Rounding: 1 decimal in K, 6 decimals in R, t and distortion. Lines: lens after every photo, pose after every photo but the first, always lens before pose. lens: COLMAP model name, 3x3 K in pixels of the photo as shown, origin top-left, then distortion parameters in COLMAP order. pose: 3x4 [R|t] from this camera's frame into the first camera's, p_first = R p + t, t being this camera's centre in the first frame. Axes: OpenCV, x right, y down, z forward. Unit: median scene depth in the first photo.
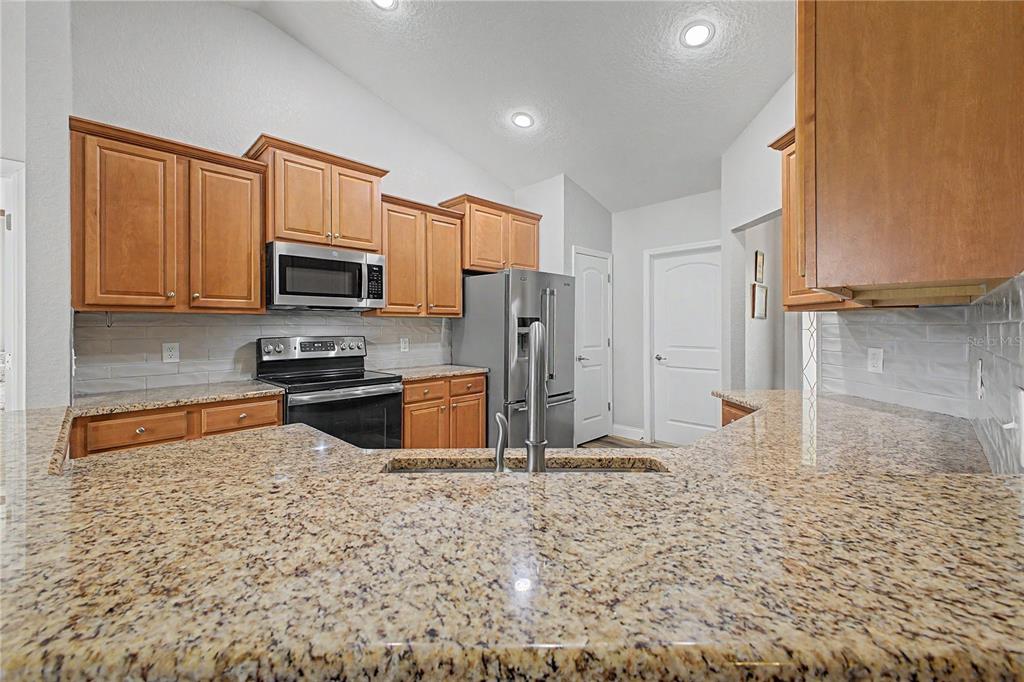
lens RADIAL K [[427.1, 0, 512.9], [0, 427.1, 333.0], [0, 0, 1]] dist [0.003645, 0.000164]
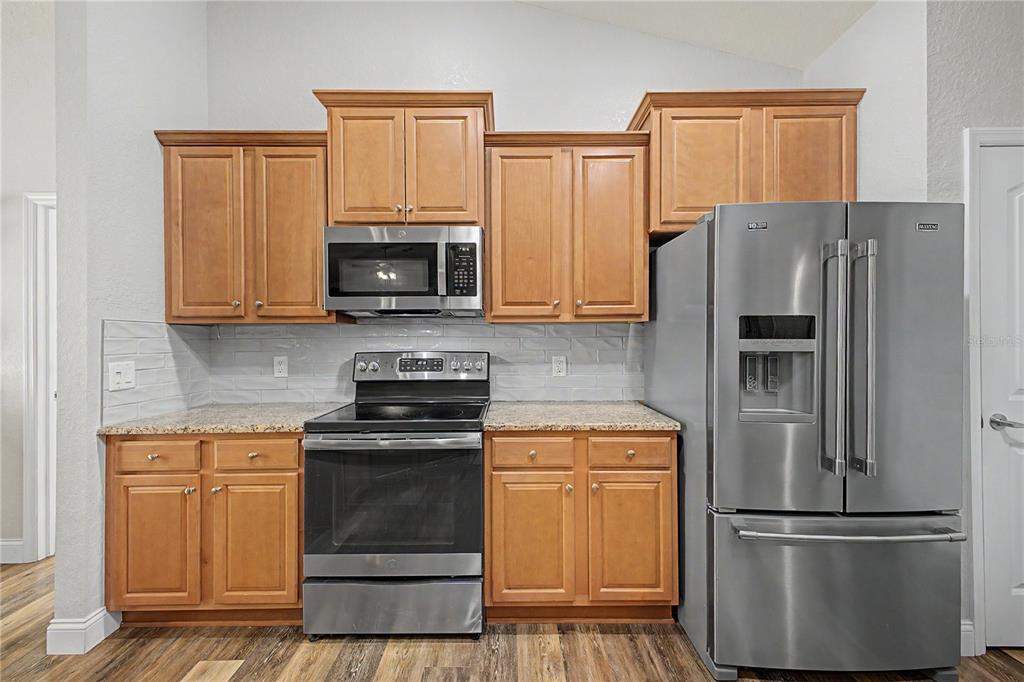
lens RADIAL K [[405.3, 0, 511.2], [0, 405.3, 337.5], [0, 0, 1]] dist [0.021685, -0.006517]
pose [[0.700097, -0.003404, -0.714039, 0.169071], [-0.008007, 0.999888, -0.012617, -0.009256], [0.714003, 0.014550, 0.699992, 0.632299]]
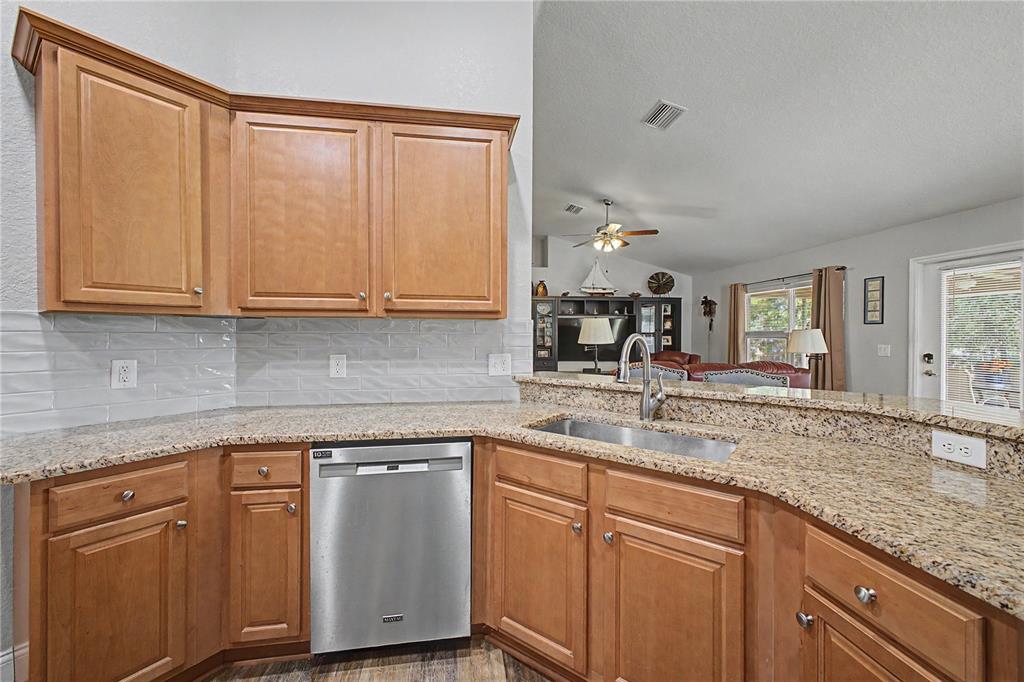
lens RADIAL K [[405.3, 0, 511.2], [0, 405.3, 337.5], [0, 0, 1]] dist [0.021685, -0.006517]
pose [[-0.796903, -0.005878, 0.604078, -0.185678], [0.007278, 0.999787, 0.019330, -0.013290], [-0.604063, 0.019801, -0.796690, 0.827695]]
